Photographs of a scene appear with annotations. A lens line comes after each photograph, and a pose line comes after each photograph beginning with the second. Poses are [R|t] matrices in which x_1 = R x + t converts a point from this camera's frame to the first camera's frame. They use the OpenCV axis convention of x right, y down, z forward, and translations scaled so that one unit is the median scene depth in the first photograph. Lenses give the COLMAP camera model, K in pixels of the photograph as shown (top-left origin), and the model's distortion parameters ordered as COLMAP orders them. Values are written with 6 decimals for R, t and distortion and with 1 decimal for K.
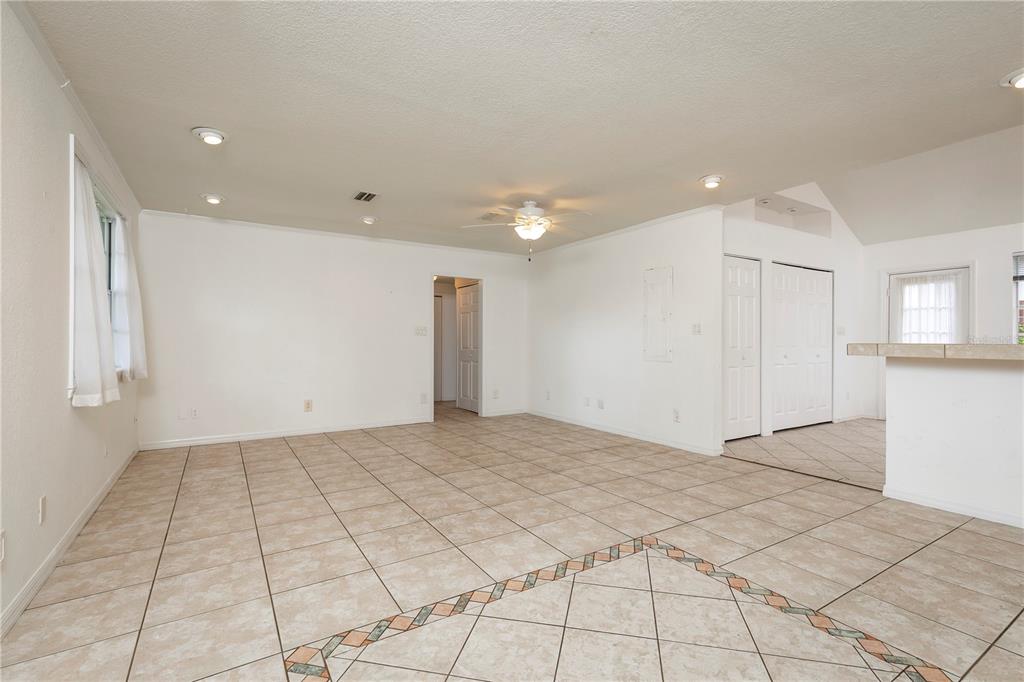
lens RADIAL K [[472.3, 0, 511.2], [0, 472.3, 341.6], [0, 0, 1]] dist [-0.000884, -0.000344]
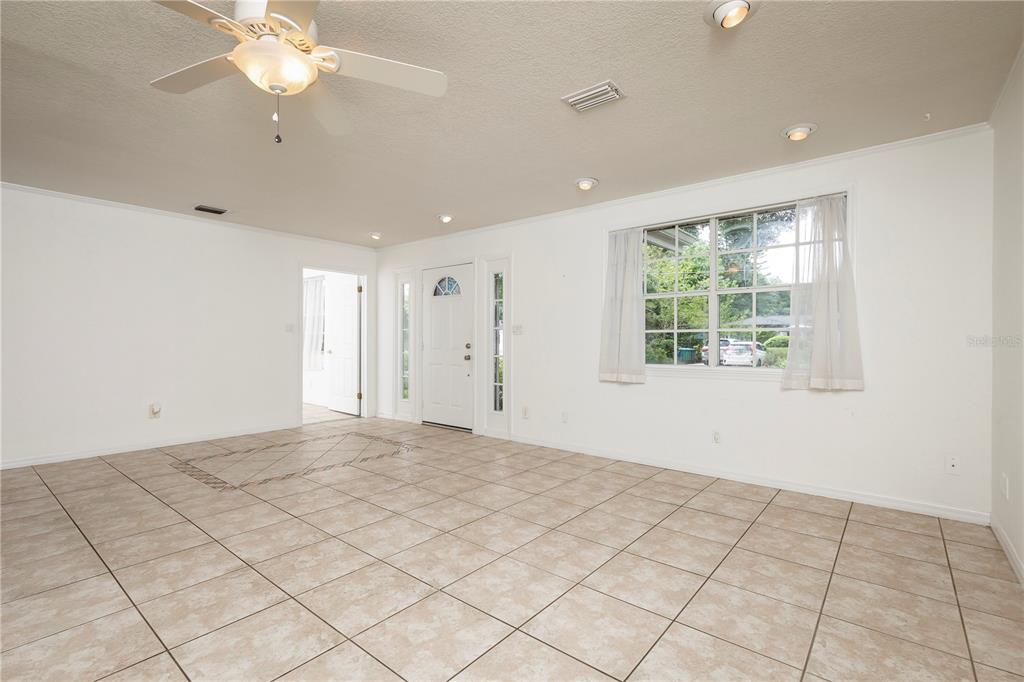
lens RADIAL K [[472.3, 0, 515.1], [0, 472.3, 342.5], [0, 0, 1]] dist [-0.000884, -0.000344]
pose [[-0.946795, -0.007518, -0.321749, -0.038509], [-0.006580, 0.999970, -0.004004, 0.006258], [0.321770, -0.001674, -0.946816, 2.290978]]
